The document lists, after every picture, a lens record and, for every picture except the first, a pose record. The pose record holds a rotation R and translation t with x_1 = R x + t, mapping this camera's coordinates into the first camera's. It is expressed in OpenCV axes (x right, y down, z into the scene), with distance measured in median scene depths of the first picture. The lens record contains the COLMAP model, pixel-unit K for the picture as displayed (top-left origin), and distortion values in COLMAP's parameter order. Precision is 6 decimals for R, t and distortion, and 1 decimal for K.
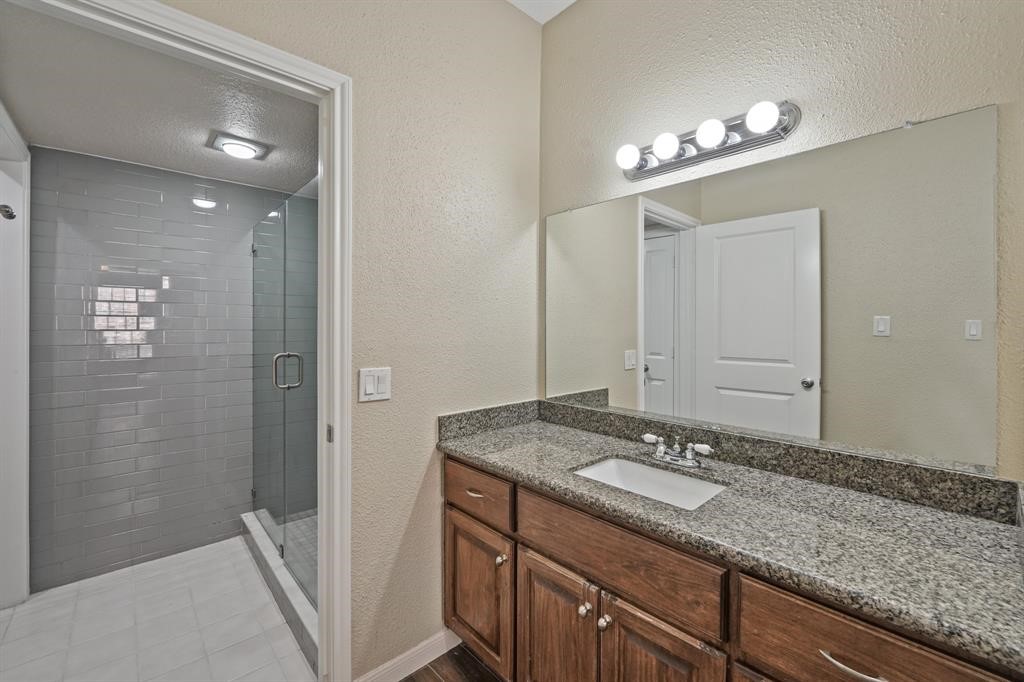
lens RADIAL K [[421.1, 0, 506.0], [0, 421.1, 336.4], [0, 0, 1]] dist [-0.002182, -0.000405]
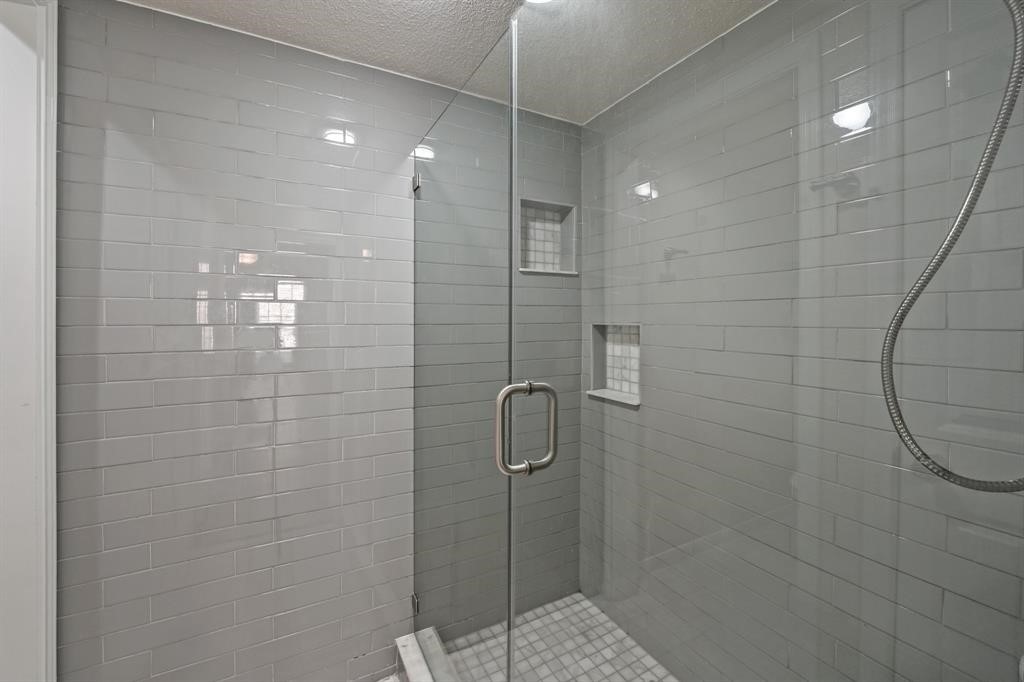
lens RADIAL K [[421.1, 0, 517.1], [0, 421.1, 330.5], [0, 0, 1]] dist [-0.002182, -0.000405]
pose [[0.976585, 0.002863, -0.215115, -0.342204], [-0.002029, 0.999990, 0.004097, -0.009216], [0.215124, -0.003565, 0.976580, 0.467993]]
